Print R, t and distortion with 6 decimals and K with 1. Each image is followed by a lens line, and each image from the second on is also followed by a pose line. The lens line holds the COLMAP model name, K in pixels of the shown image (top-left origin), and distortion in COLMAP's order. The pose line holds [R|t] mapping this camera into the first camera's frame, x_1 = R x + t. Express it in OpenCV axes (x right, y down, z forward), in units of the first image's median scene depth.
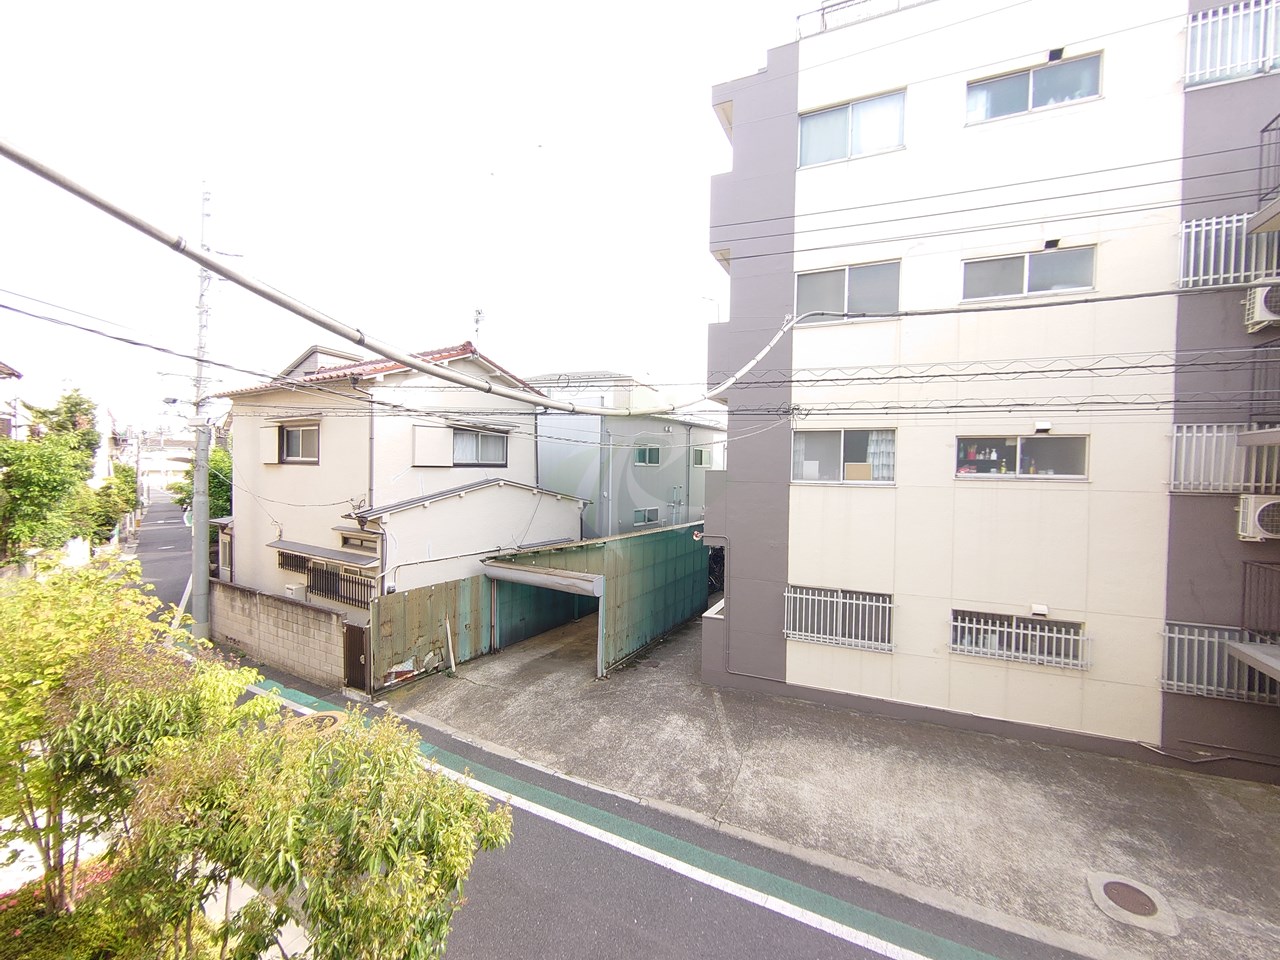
lens RADIAL K [[549.9, 0, 640.2], [0, 549.9, 482.6], [0, 0, 1]] dist [0.003533, -0.000534]
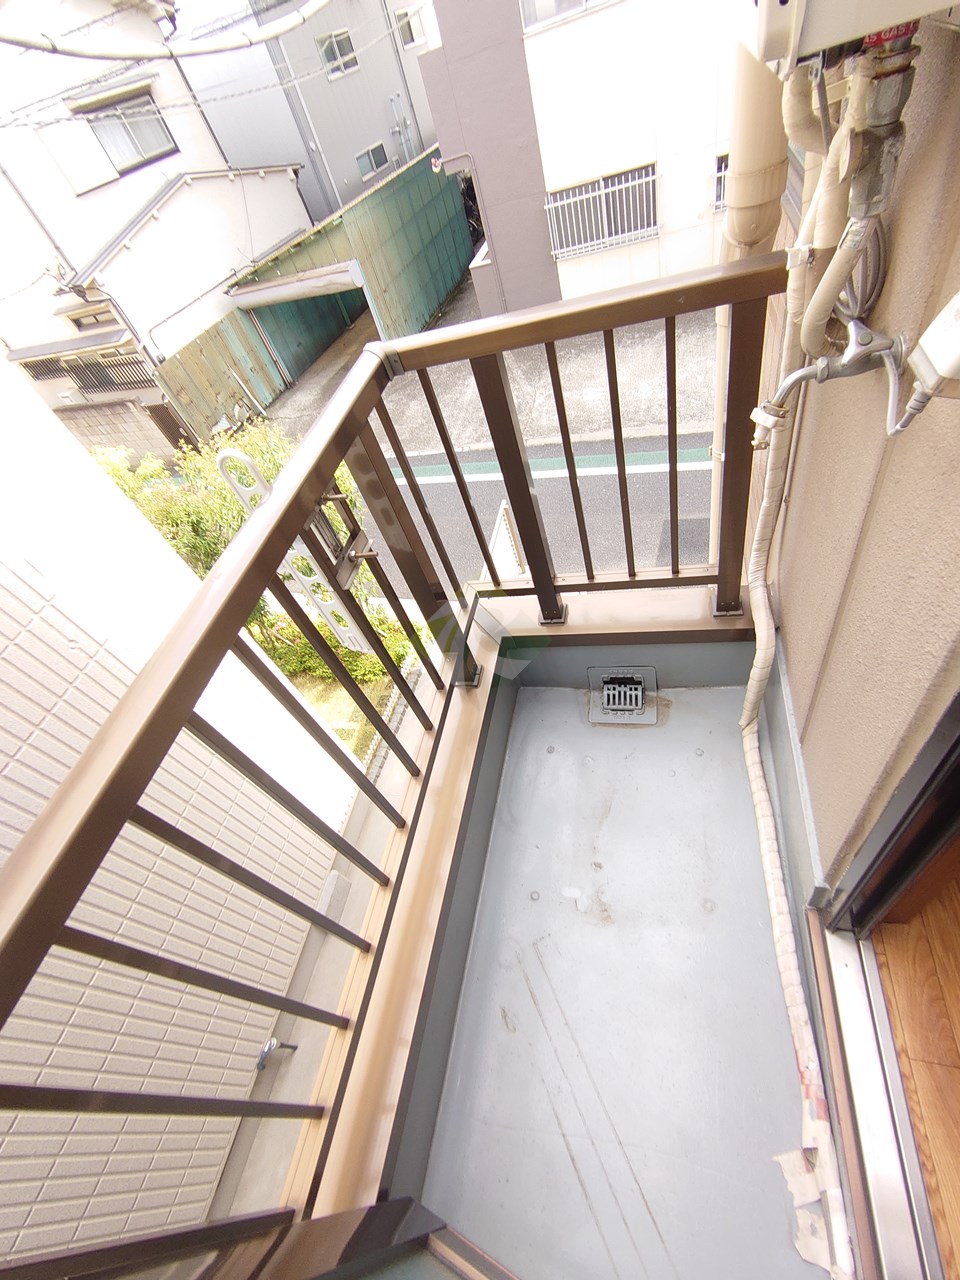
lens RADIAL K [[549.9, 0, 480.2], [0, 549.9, 638.1], [0, 0, 1]] dist [0.003533, -0.000534]
pose [[0.943160, -0.322418, -0.080594, -0.000566], [0.283833, 0.655312, 0.700004, -0.003019], [-0.172880, -0.683091, 0.709577, -0.127309]]
